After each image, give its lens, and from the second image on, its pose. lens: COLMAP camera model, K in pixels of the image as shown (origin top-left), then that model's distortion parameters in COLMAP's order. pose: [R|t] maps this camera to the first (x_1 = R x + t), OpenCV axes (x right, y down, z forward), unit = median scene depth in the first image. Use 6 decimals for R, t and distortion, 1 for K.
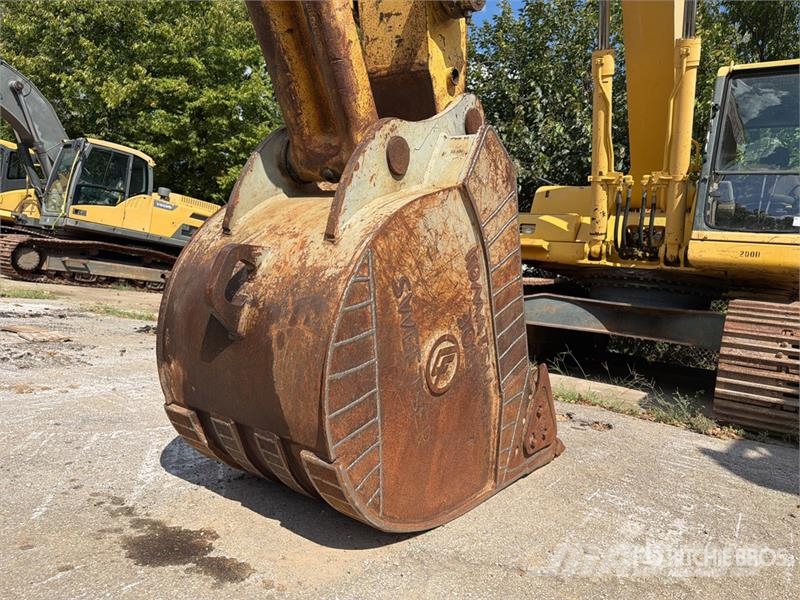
lens RADIAL K [[554.5, 0, 400.0], [0, 554.5, 300.0], [0, 0, 1]] dist [0.065015, -0.086990]
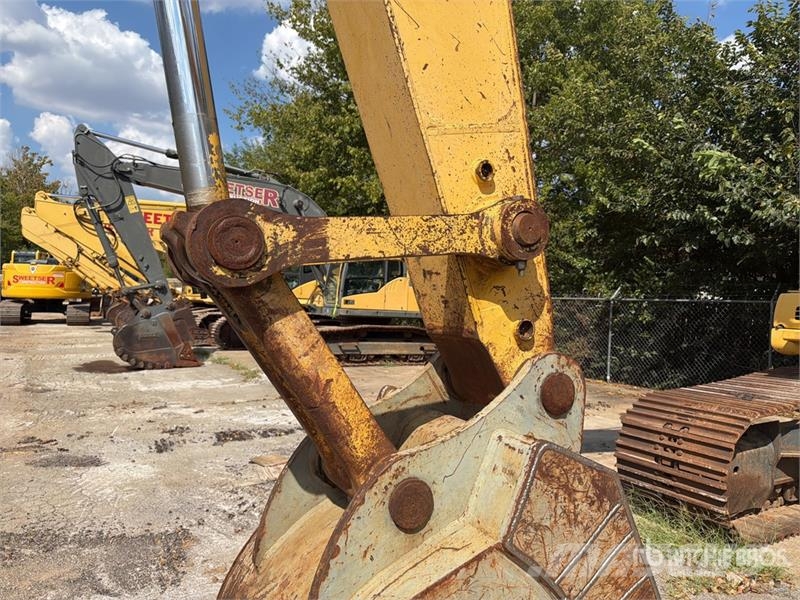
lens RADIAL K [[554.5, 0, 400.0], [0, 554.5, 300.0], [0, 0, 1]] dist [0.065015, -0.086990]
pose [[0.882550, -0.101071, -0.459229, 0.140302], [0.071109, 0.994082, -0.082128, -0.184589], [0.464812, 0.039827, 0.884513, 0.121409]]
